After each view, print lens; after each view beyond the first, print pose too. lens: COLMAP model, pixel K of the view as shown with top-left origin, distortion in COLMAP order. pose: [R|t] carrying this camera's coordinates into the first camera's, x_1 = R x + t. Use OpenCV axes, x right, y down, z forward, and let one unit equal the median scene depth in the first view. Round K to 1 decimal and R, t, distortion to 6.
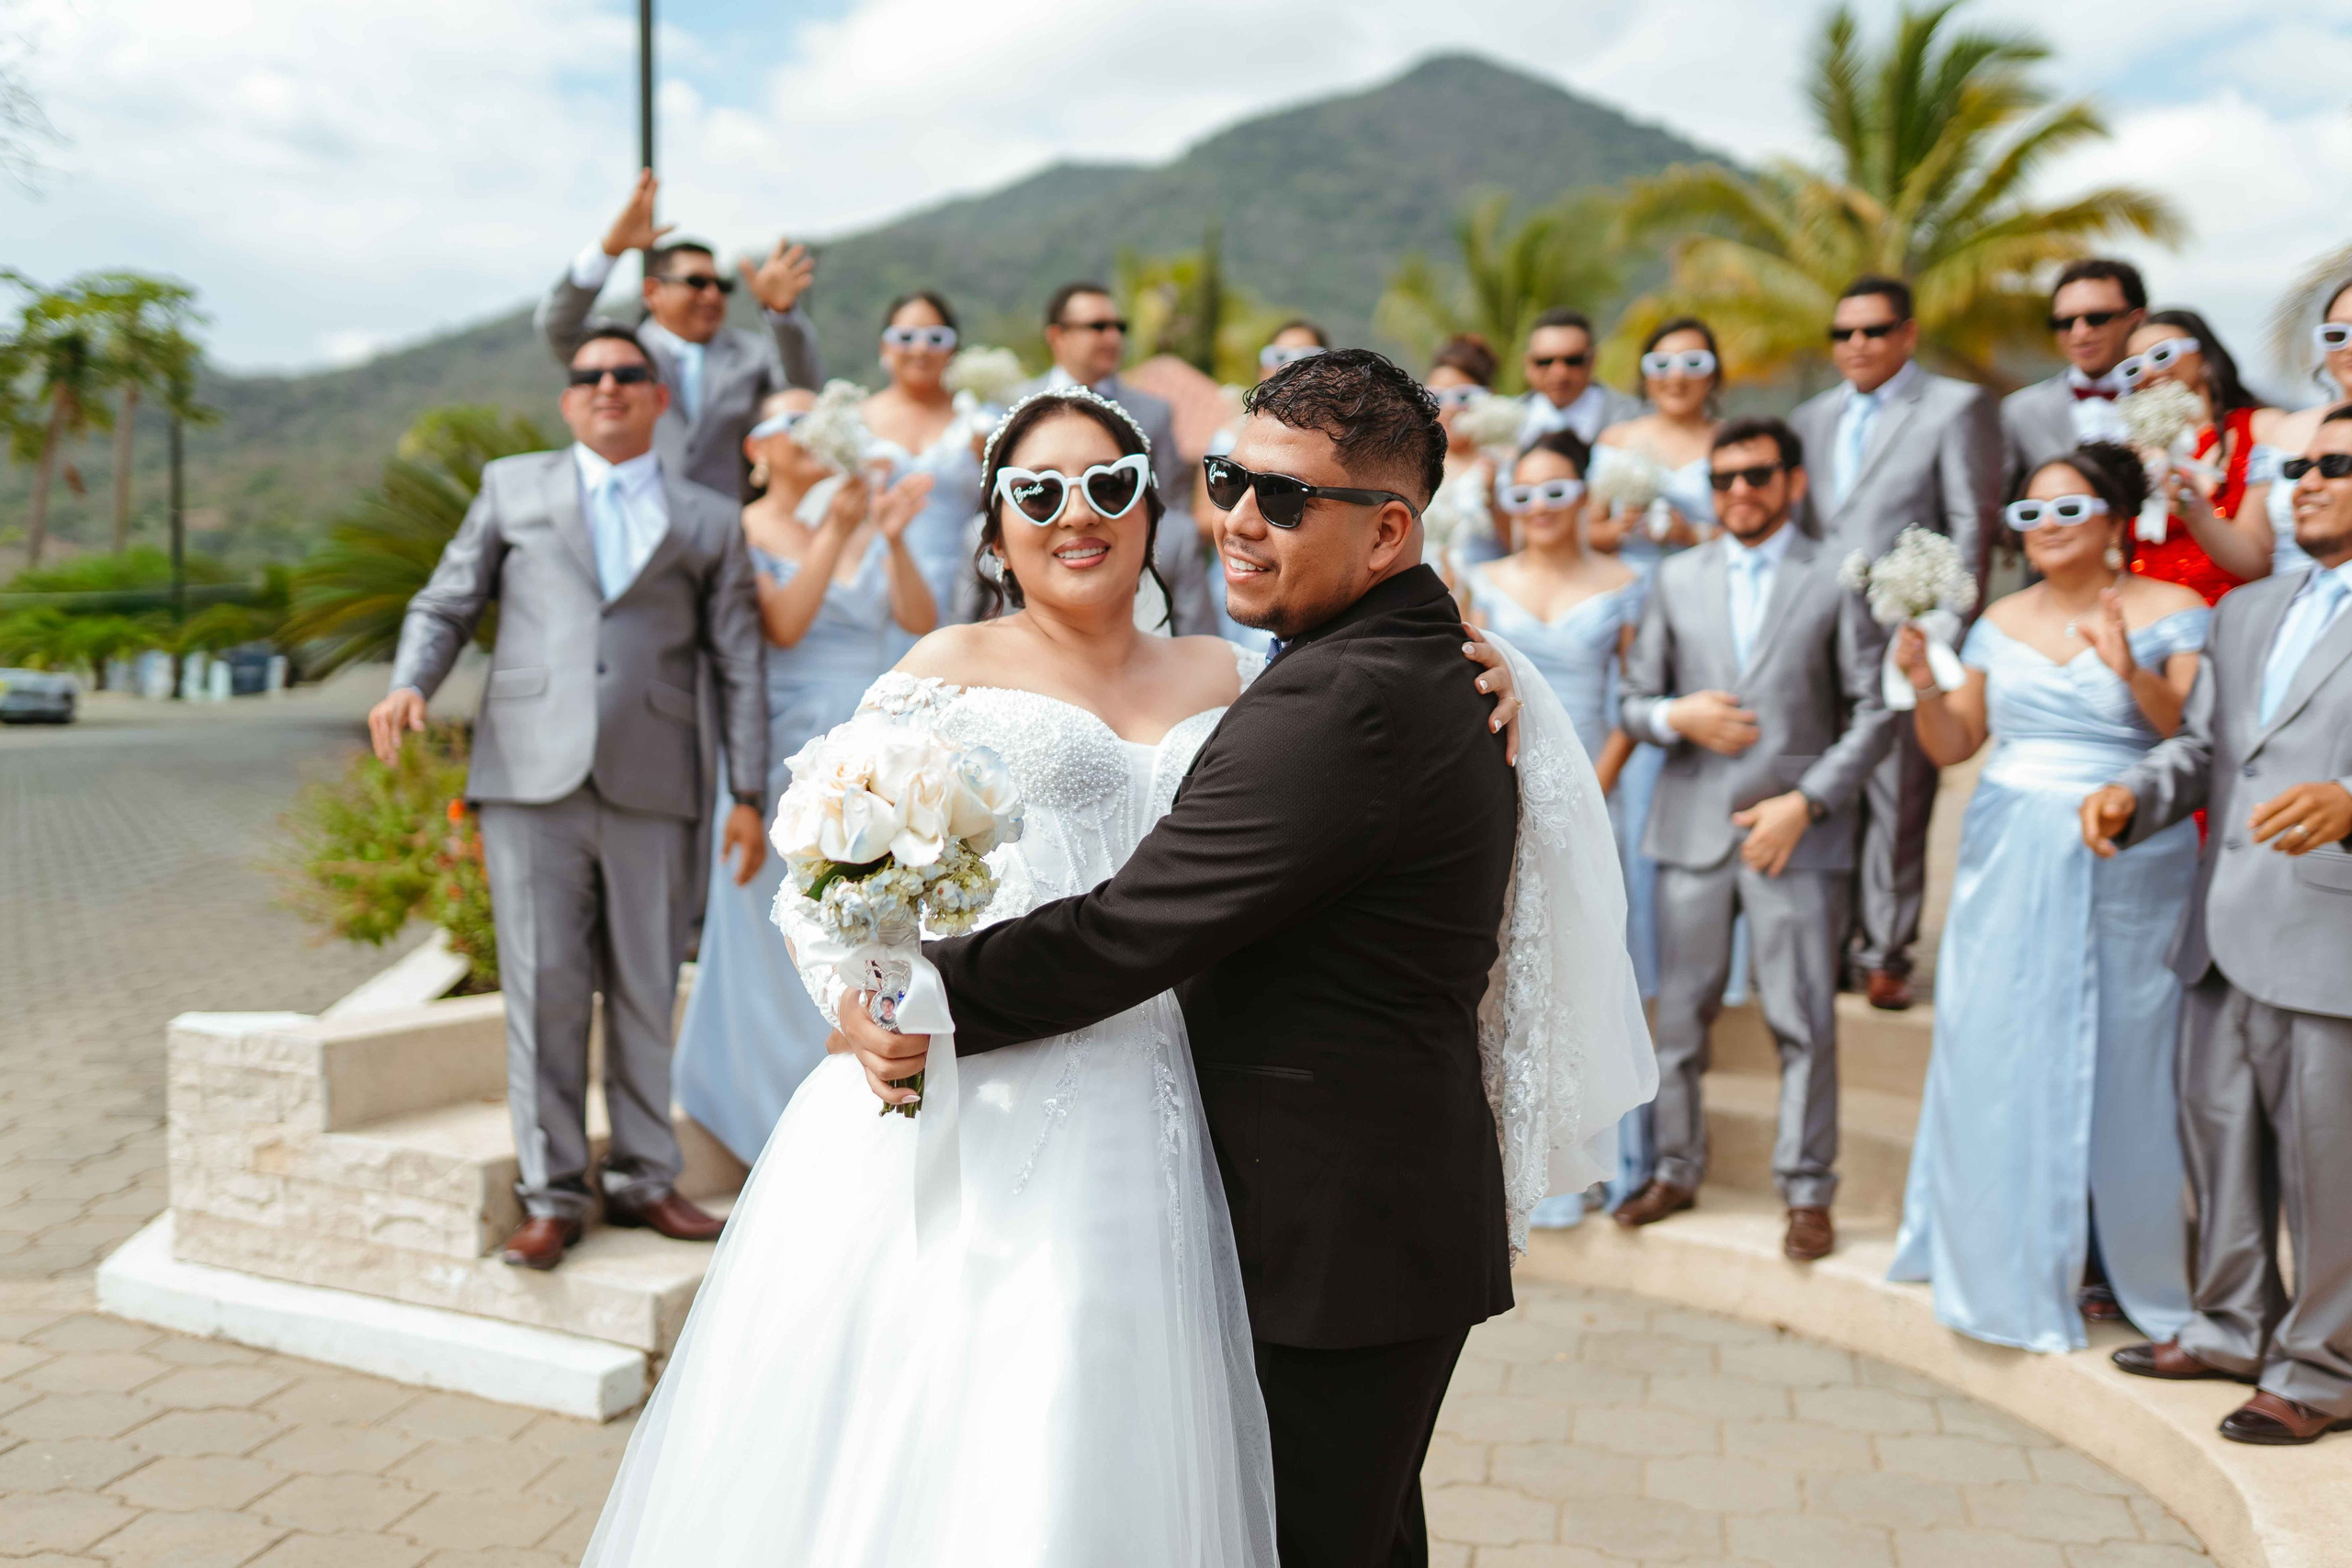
lens RADIAL K [[2270.5, 0, 1164.4], [0, 2270.5, 781.2], [0, 0, 1]] dist [-0.002206, 0.016742]
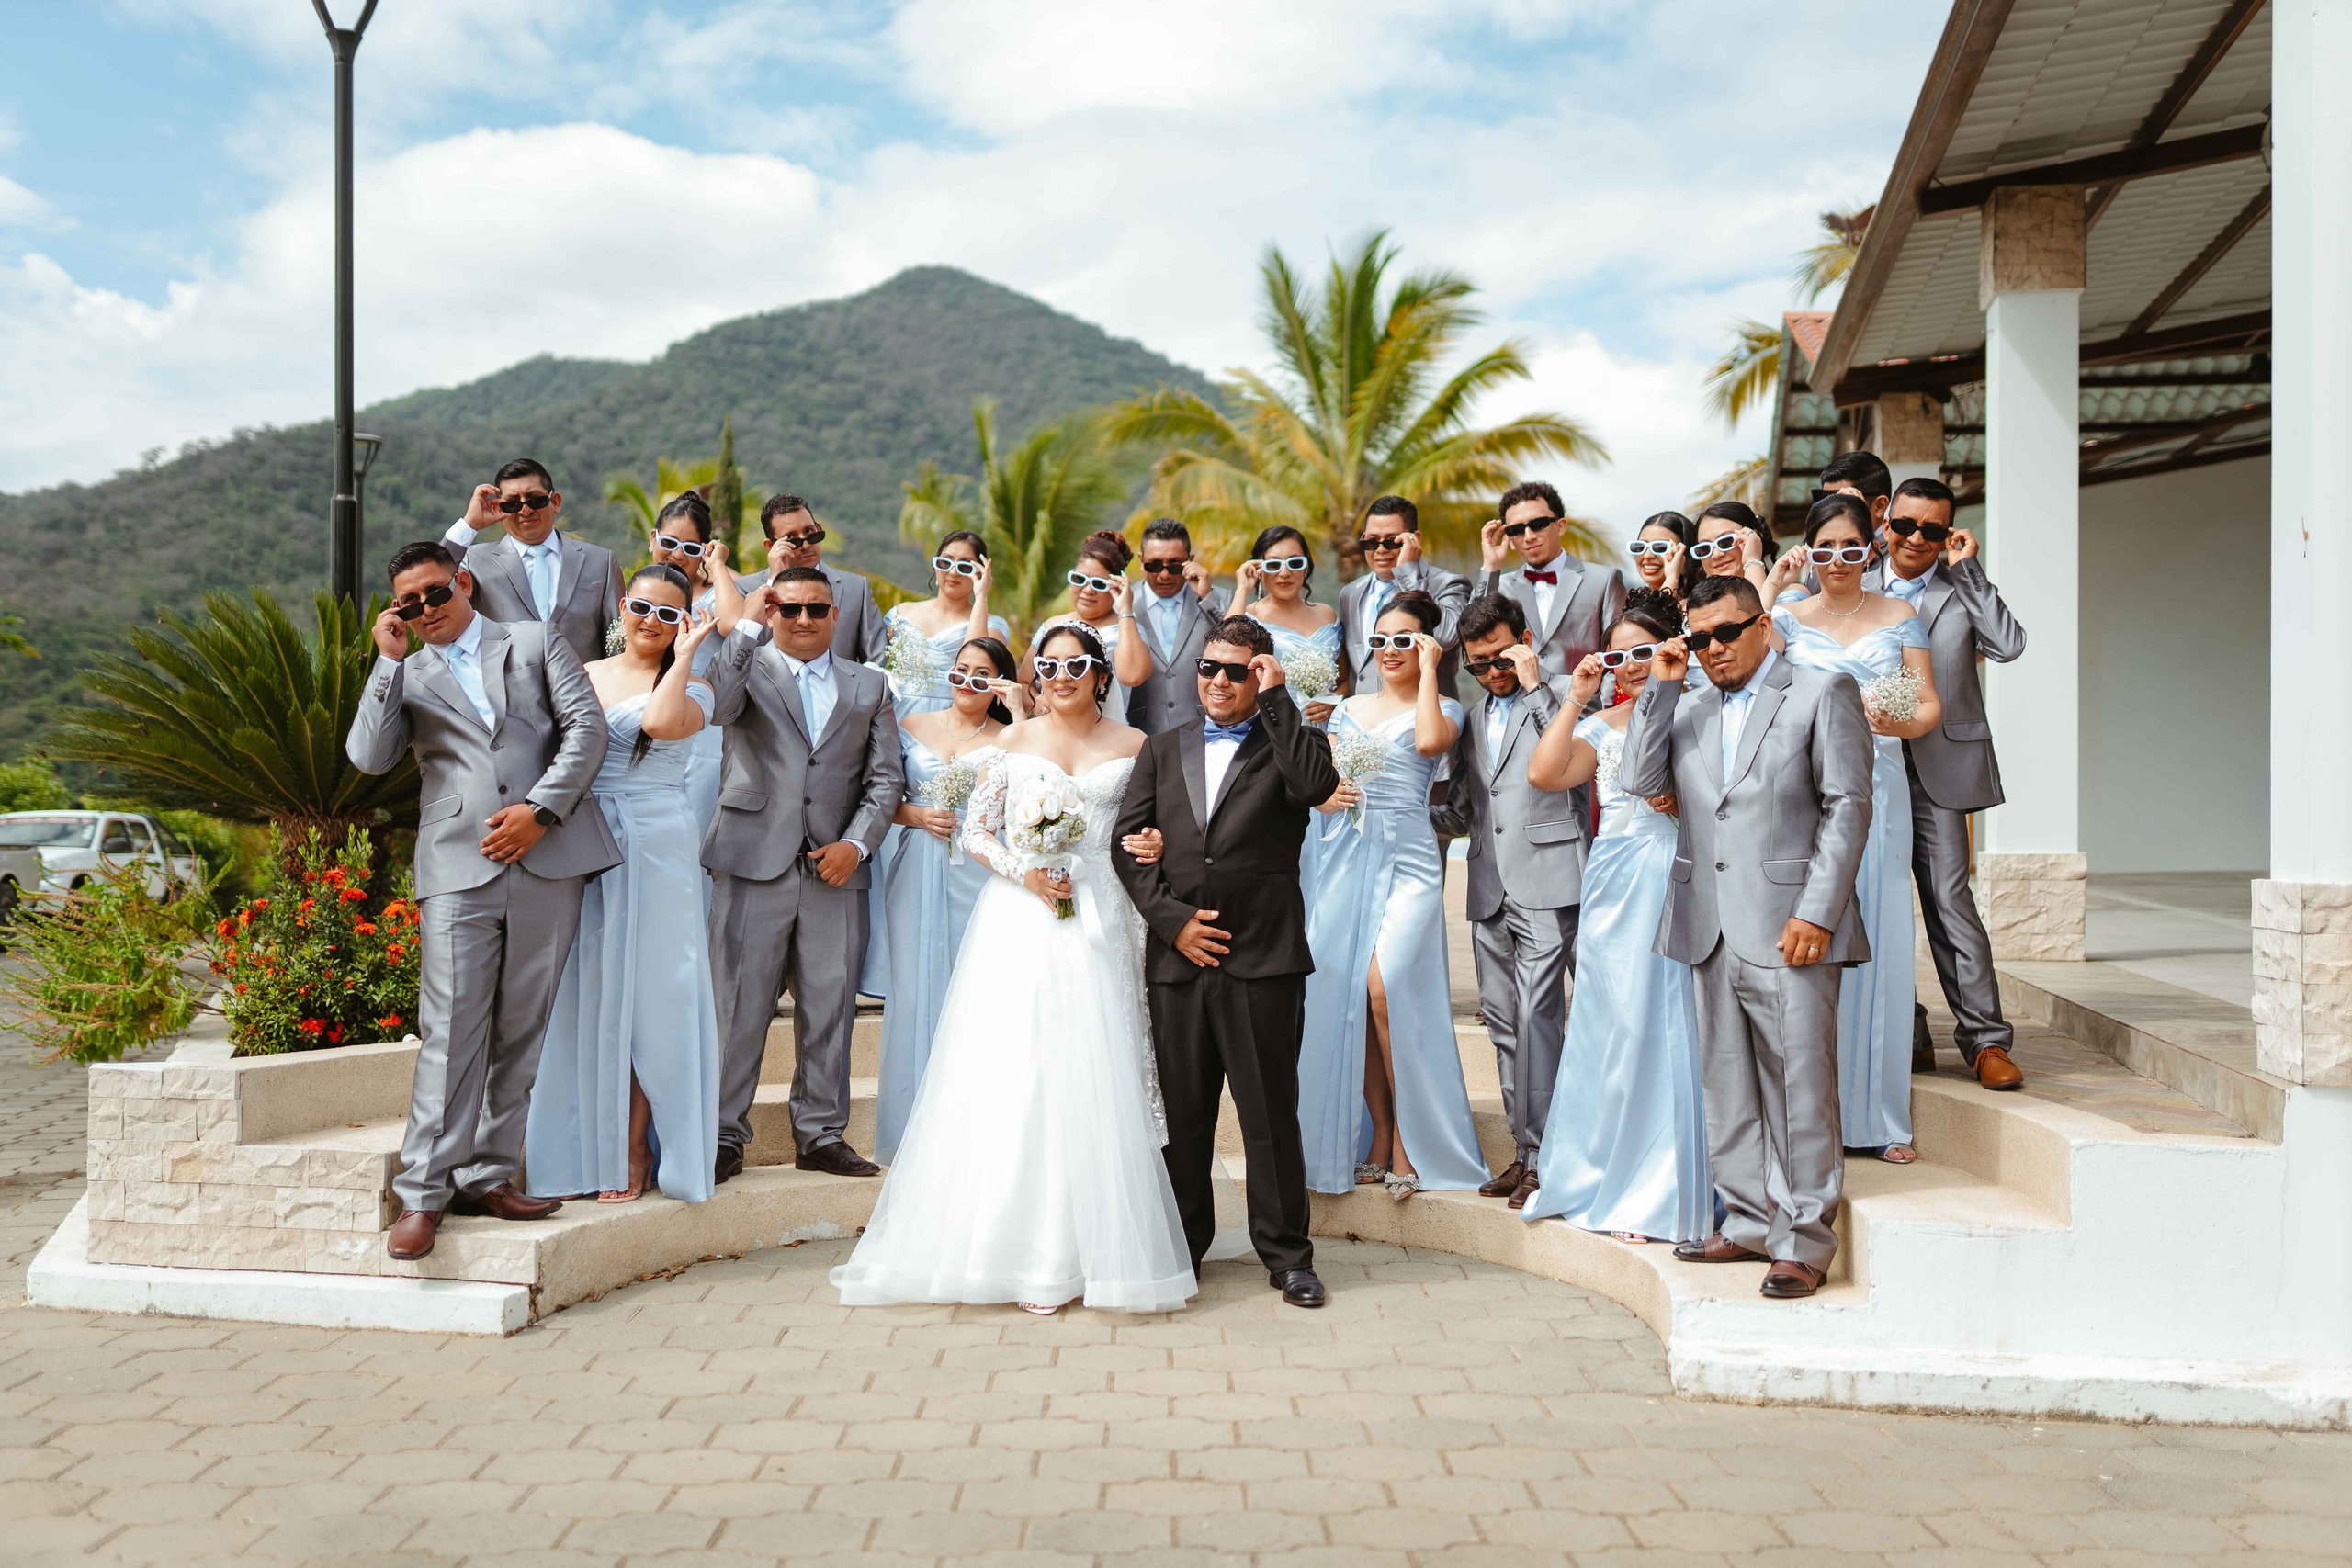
lens RADIAL K [[2268.0, 0, 1180.2], [0, 2268.0, 777.4], [0, 0, 1]] dist [0.000408, 0.010568]
pose [[0.973507, -0.011303, 0.228378, -0.146353], [0.031563, 0.995859, -0.085254, 0.076089], [-0.226469, 0.090204, 0.969833, -0.352012]]
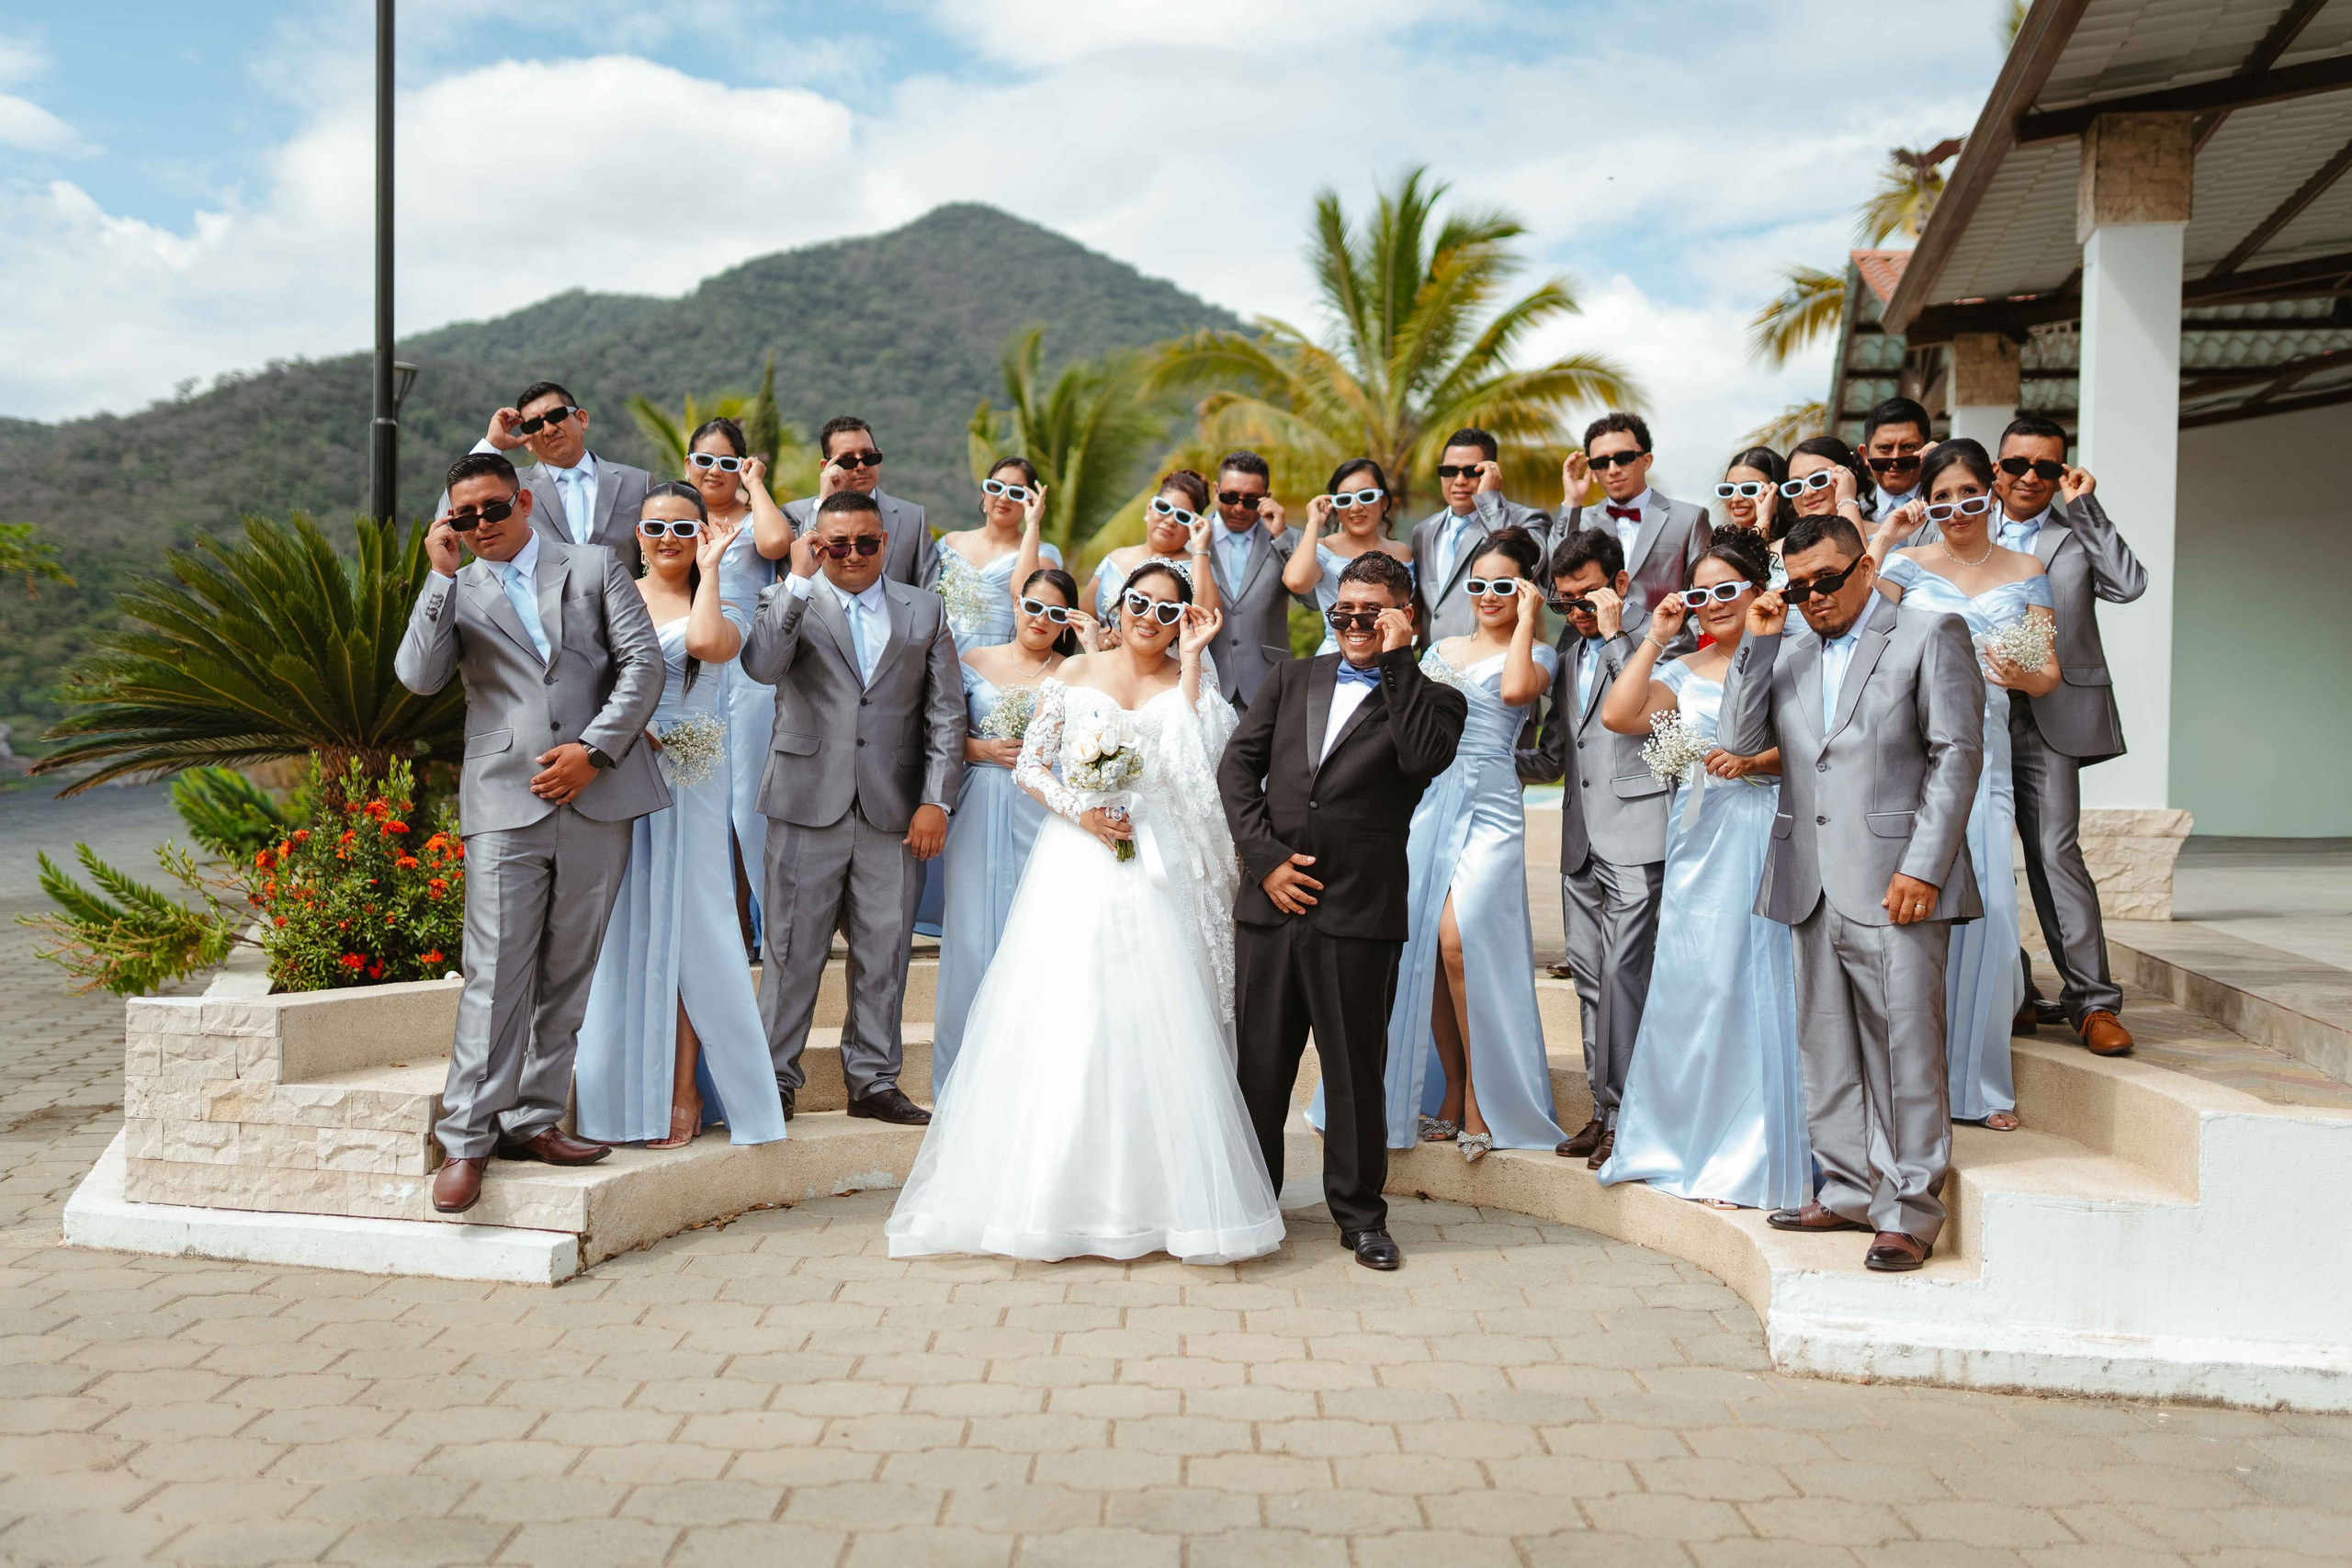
lens RADIAL K [[2266.5, 0, 1168.0], [0, 2266.5, 791.6], [0, 0, 1]] dist [0.001739, 0.007585]
pose [[0.977330, -0.005041, 0.211662, -0.159892], [0.016981, 0.998362, -0.054627, 0.073162], [-0.211040, 0.056982, 0.975815, -0.294721]]
